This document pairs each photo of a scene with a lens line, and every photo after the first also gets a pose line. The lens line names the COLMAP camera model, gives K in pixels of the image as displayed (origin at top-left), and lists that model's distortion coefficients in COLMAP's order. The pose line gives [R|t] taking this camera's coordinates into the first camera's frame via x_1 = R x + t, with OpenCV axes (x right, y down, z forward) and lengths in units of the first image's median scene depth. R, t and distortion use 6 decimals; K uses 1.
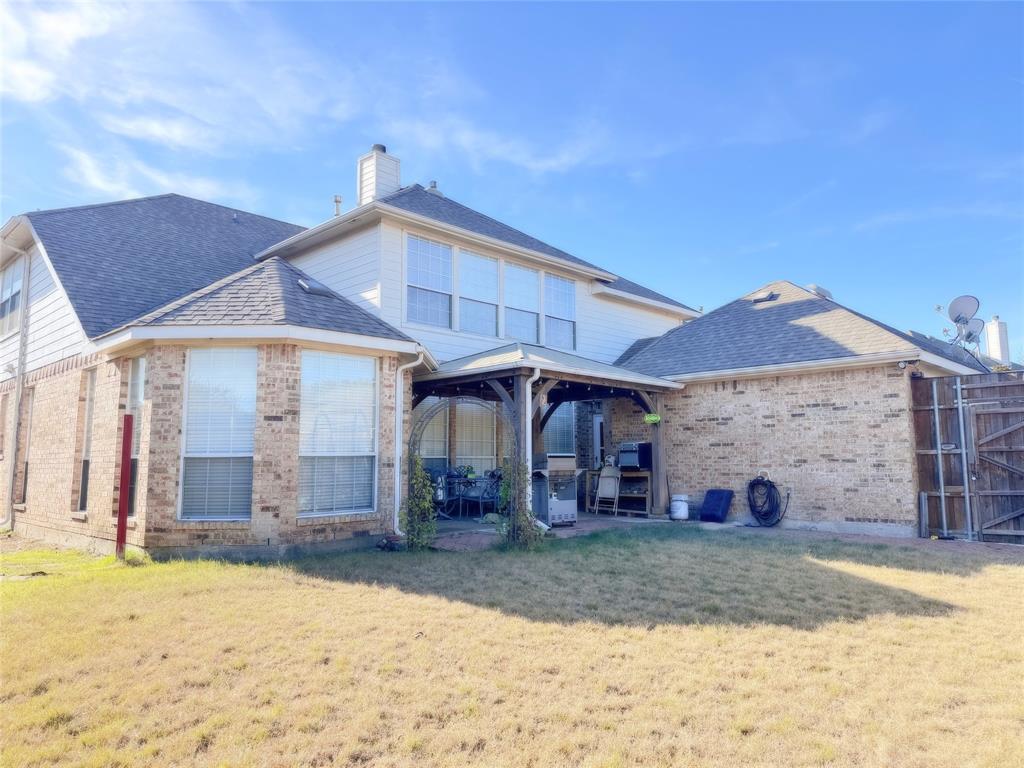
lens RADIAL K [[707.0, 0, 517.2], [0, 707.0, 383.8], [0, 0, 1]] dist [0.070126, -0.092507]
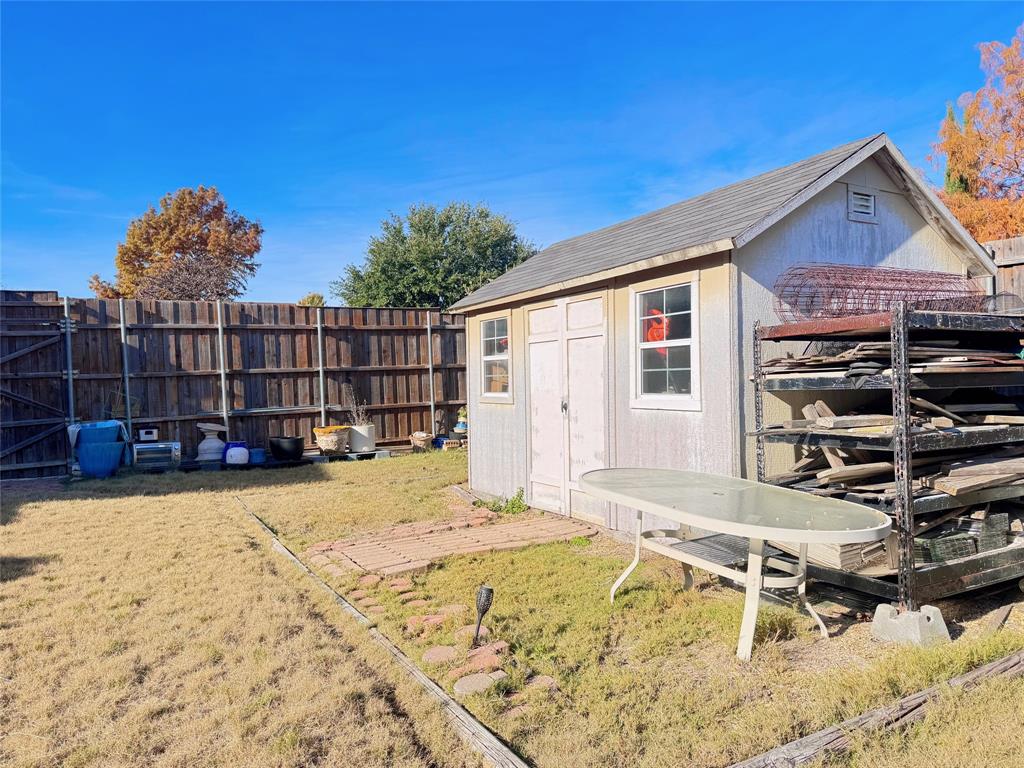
lens RADIAL K [[707.0, 0, 517.2], [0, 707.0, 383.8], [0, 0, 1]] dist [0.070126, -0.092507]
pose [[0.269557, -0.025433, 0.962649, -0.018707], [-0.061793, 0.997134, 0.043647, 0.028252], [-0.961000, -0.071251, 0.267213, 0.187191]]
